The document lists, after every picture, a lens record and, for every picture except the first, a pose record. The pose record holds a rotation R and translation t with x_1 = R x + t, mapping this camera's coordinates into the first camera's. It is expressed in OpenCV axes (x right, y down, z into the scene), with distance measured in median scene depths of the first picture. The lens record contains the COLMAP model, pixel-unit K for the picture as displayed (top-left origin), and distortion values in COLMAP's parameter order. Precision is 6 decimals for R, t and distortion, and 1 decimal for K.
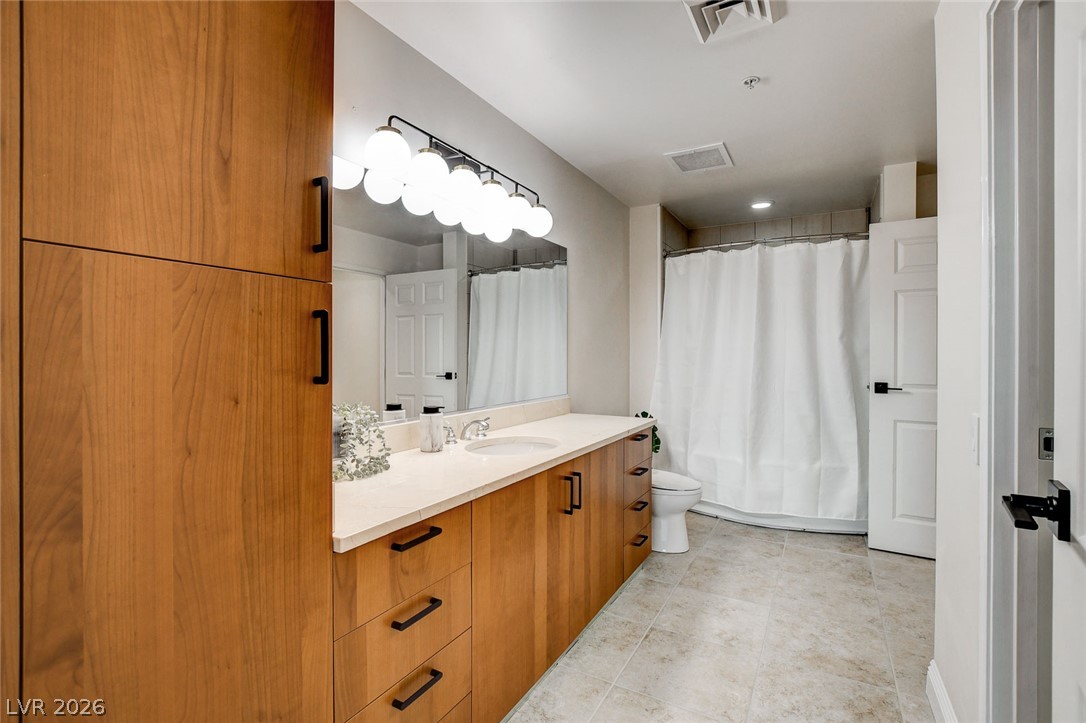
lens RADIAL K [[500.4, 0, 543.4], [0, 500.4, 352.5], [0, 0, 1]] dist [-0.010167, 0.000477]
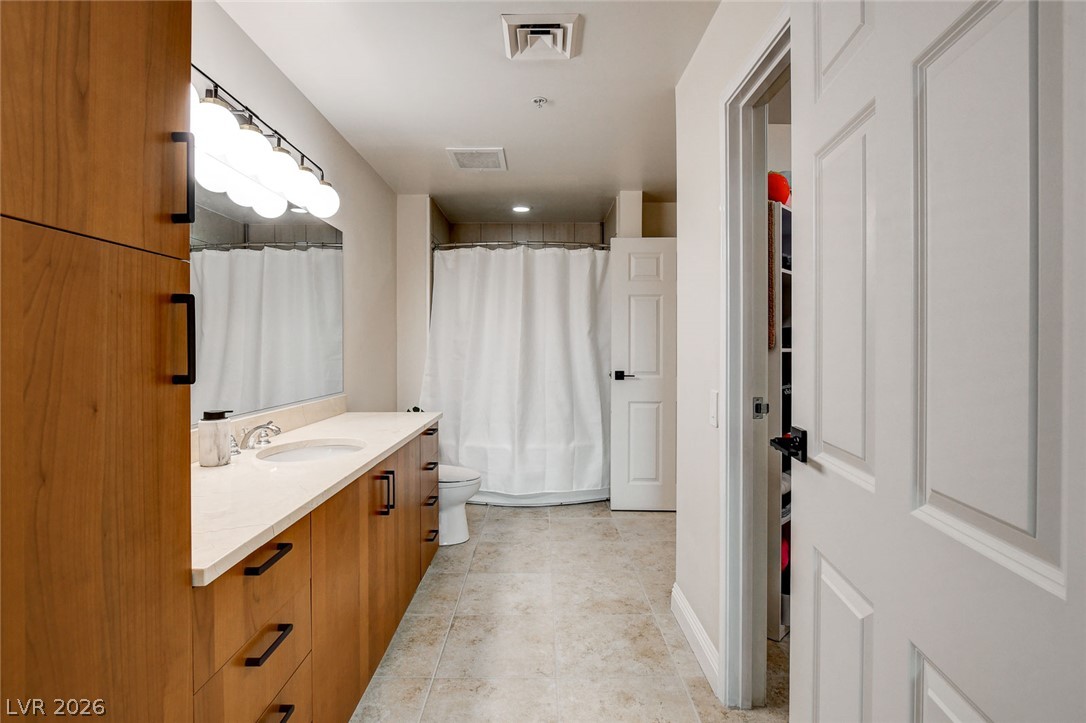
lens RADIAL K [[526.3, 0, 542.7], [0, 526.3, 346.7], [0, 0, 1]] dist [-0.019799, 0.008318]
pose [[0.870186, -0.001809, 0.492720, -0.173171], [0.001447, 0.999998, 0.001118, 0.000919], [-0.492721, -0.000260, 0.870187, -0.019314]]
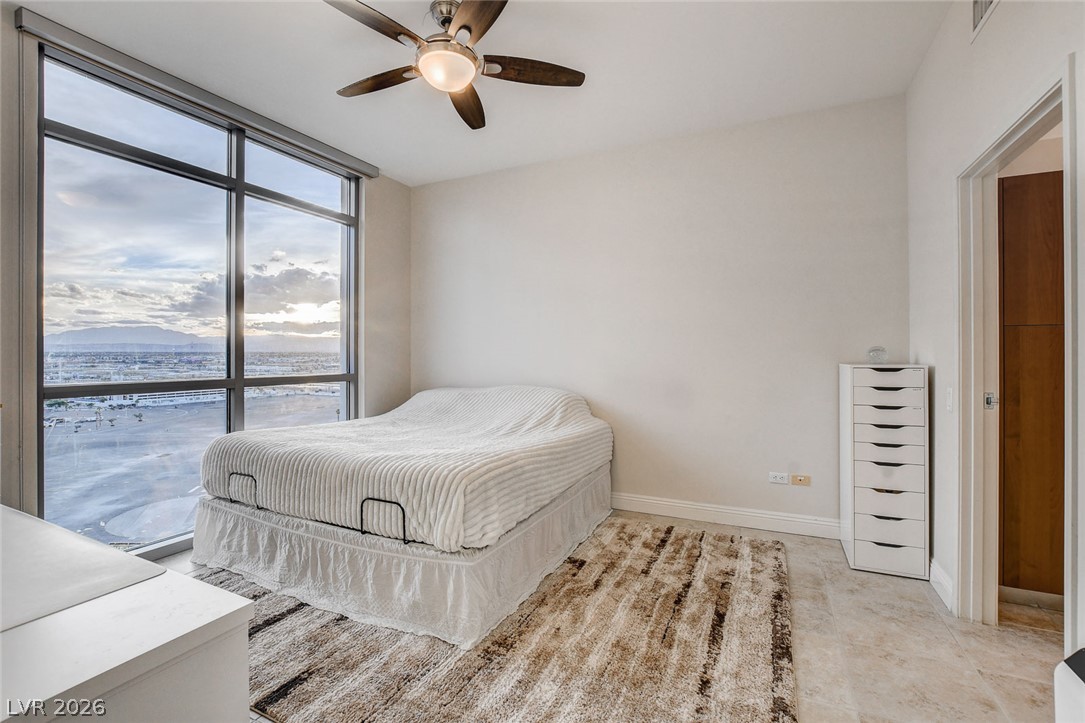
lens RADIAL K [[482.5, 0, 539.4], [0, 482.5, 355.2], [0, 0, 1]] dist [-0.003775, -0.000167]
pose [[0.065548, -0.007249, -0.997823, 0.765779], [0.002856, 0.999971, -0.007077, 0.007827], [0.997845, -0.002386, 0.065567, -0.893449]]
